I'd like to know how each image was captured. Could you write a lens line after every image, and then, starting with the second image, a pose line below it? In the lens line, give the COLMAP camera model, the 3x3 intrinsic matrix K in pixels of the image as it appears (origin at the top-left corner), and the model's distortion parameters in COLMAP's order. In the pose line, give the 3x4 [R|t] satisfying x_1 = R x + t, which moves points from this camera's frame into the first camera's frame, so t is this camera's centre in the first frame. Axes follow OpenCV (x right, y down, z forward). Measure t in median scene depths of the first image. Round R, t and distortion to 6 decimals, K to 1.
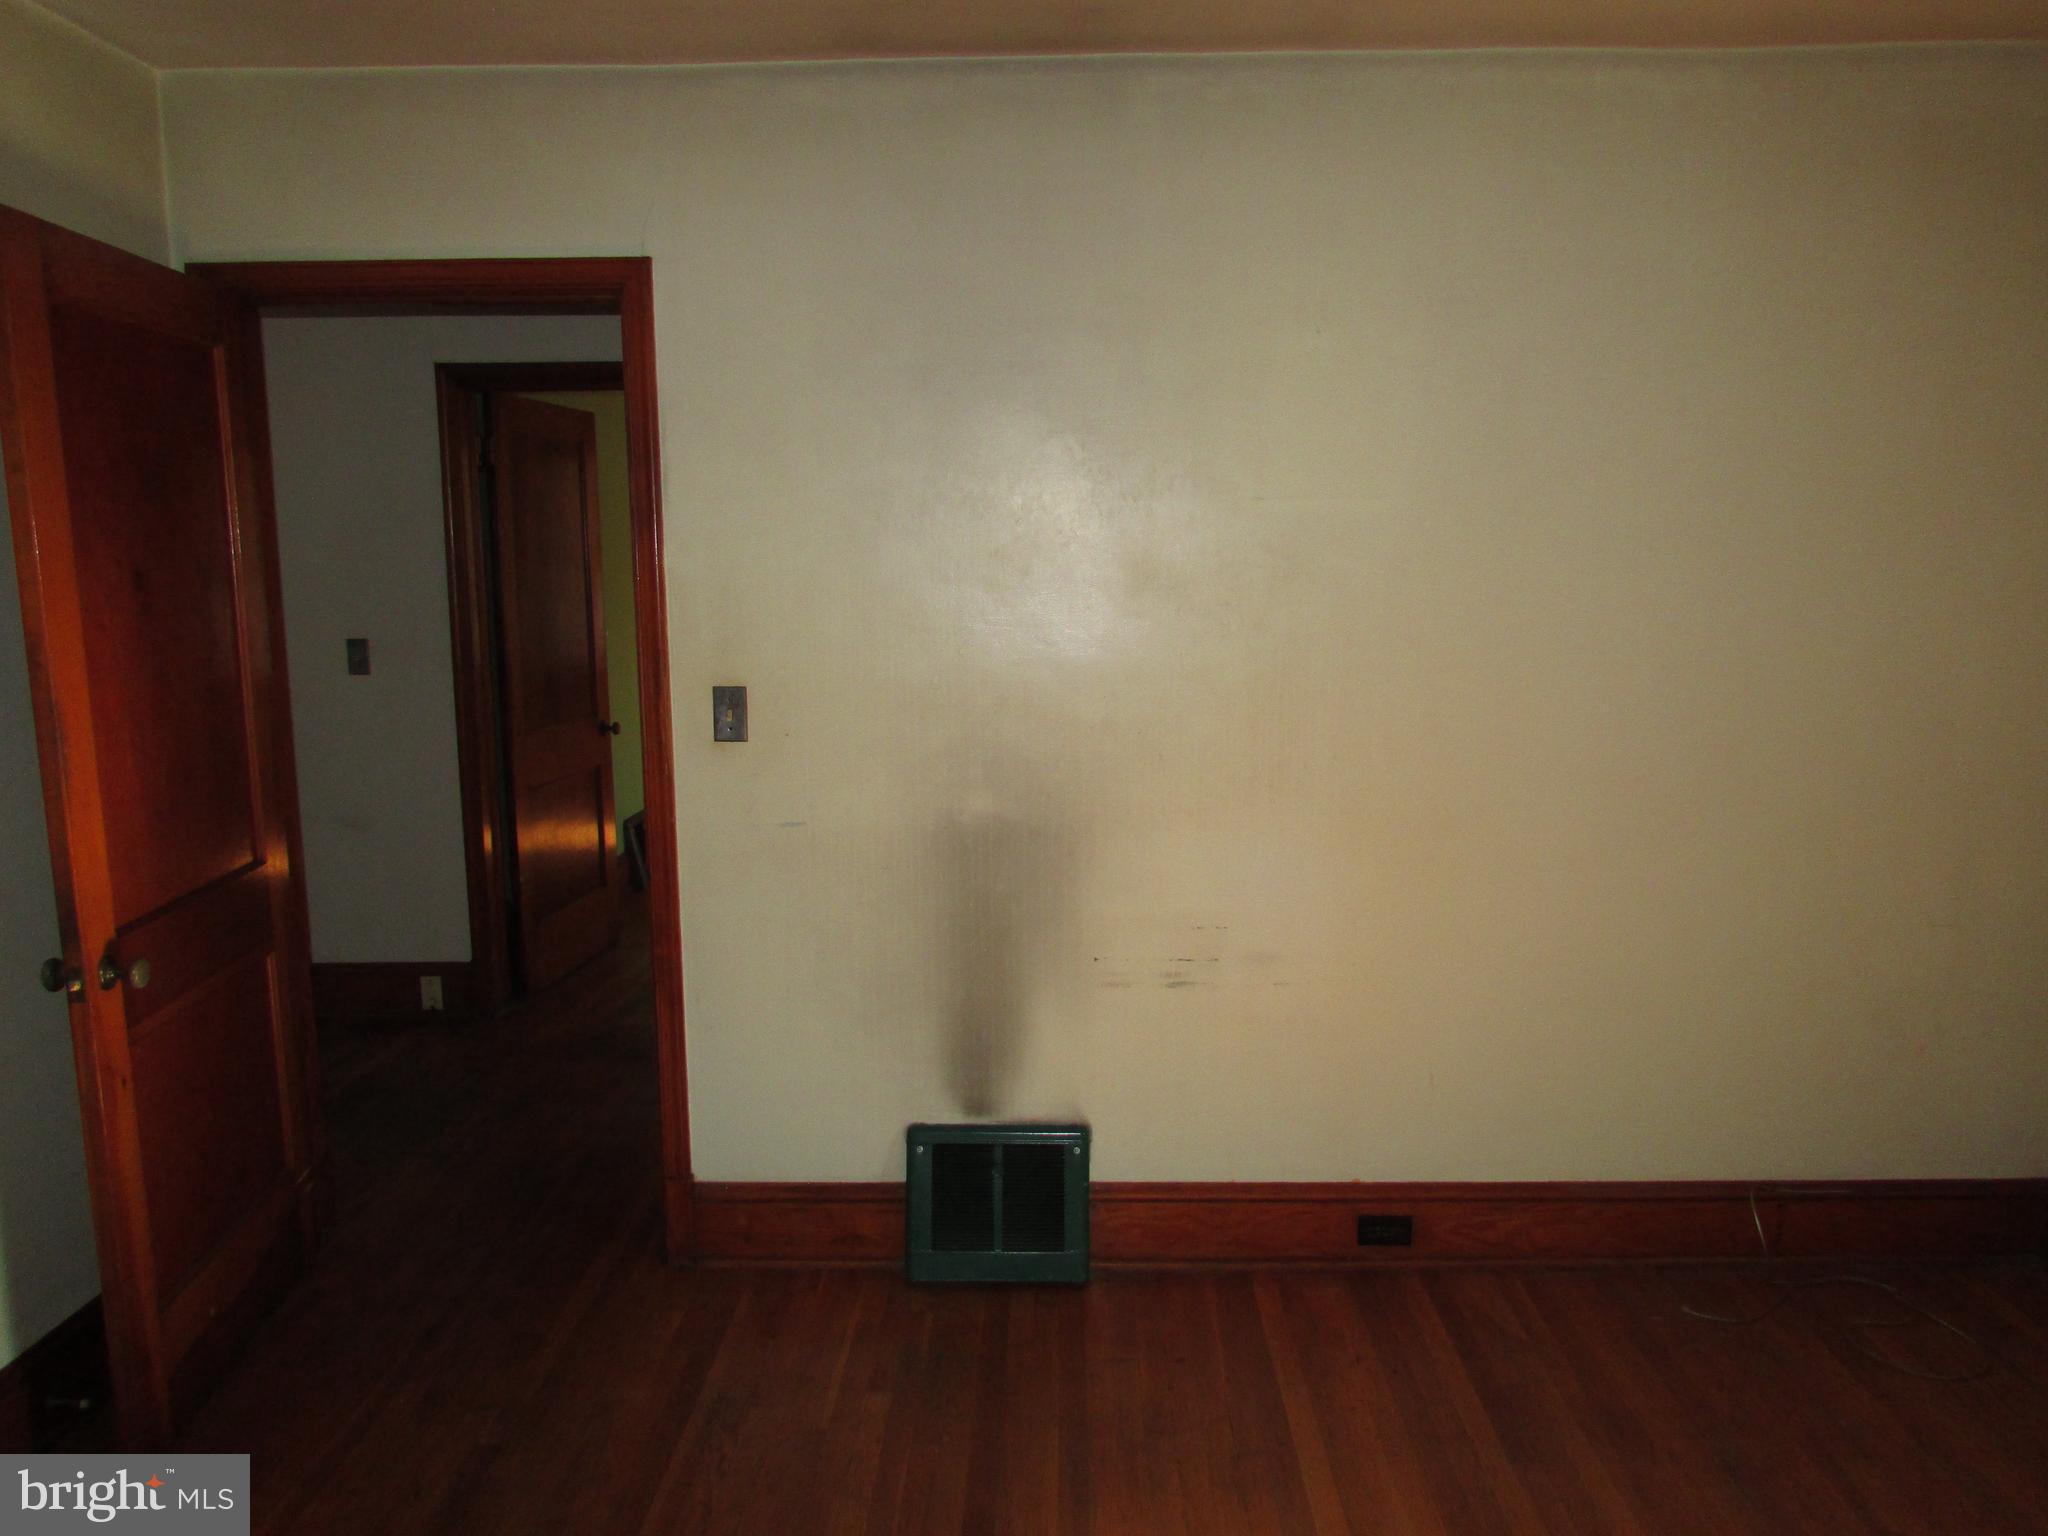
lens RADIAL K [[1453.6, 0, 1024.3], [0, 1453.6, 779.4], [0, 0, 1]] dist [-0.031586, 0.006548]
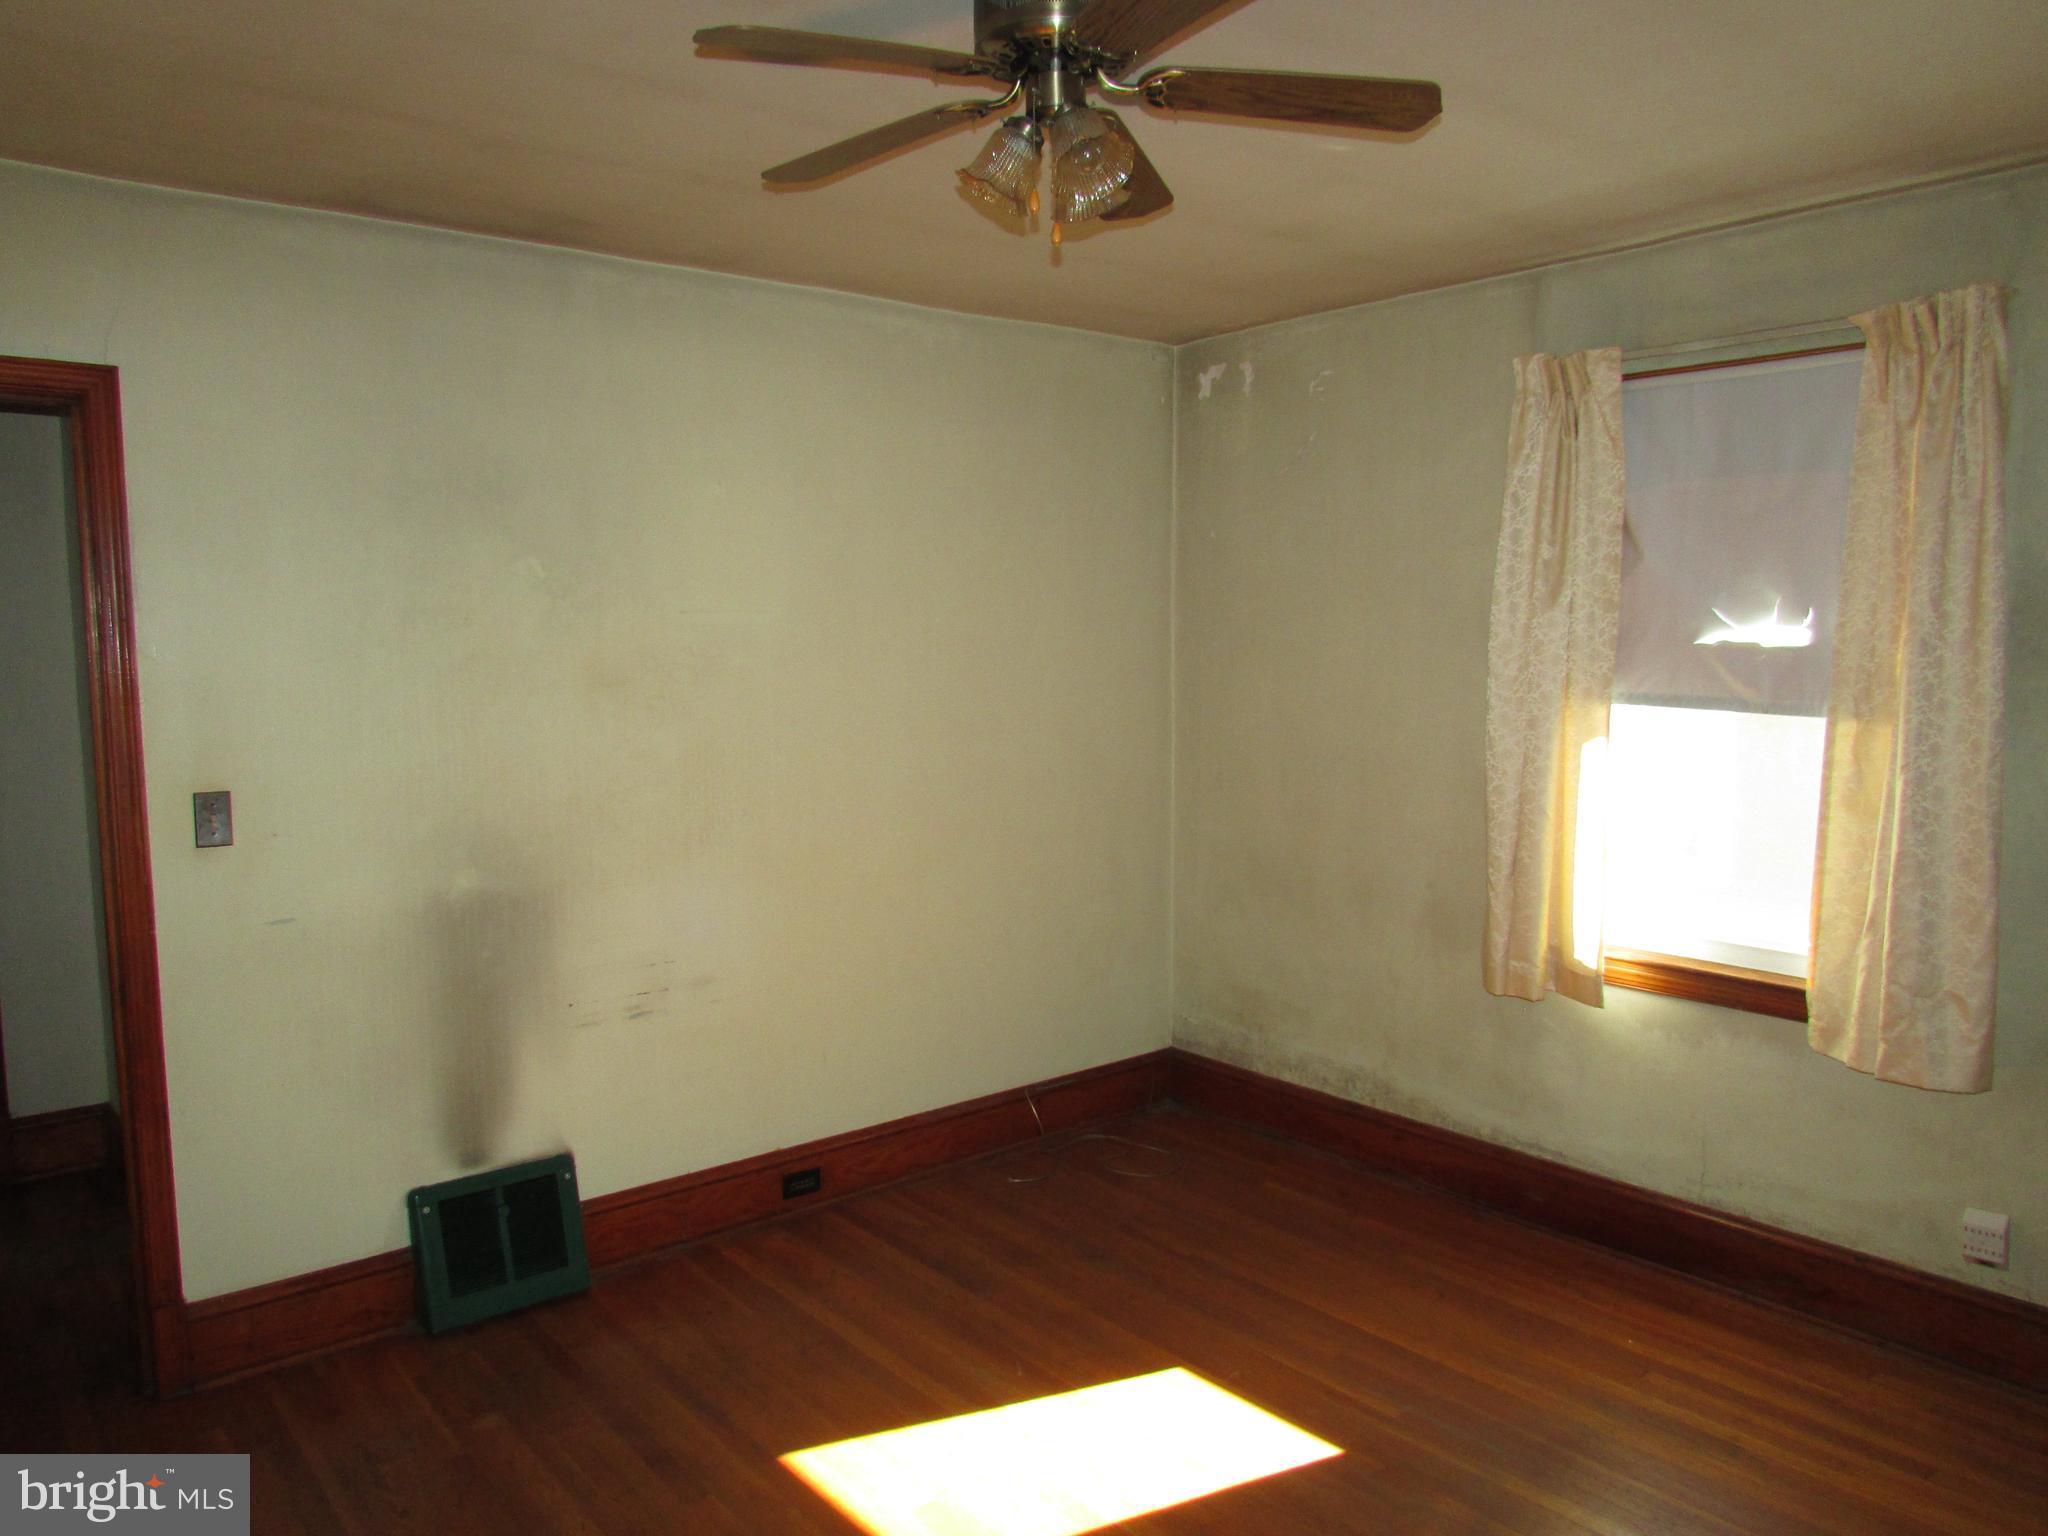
lens RADIAL K [[1453.6, 0, 1024.3], [0, 1453.6, 779.4], [0, 0, 1]] dist [-0.031586, 0.006548]
pose [[0.758270, -0.064896, 0.648703, -0.409420], [0.100295, 0.994800, -0.017716, 0.001610], [-0.644180, 0.078495, 0.760835, -0.122175]]
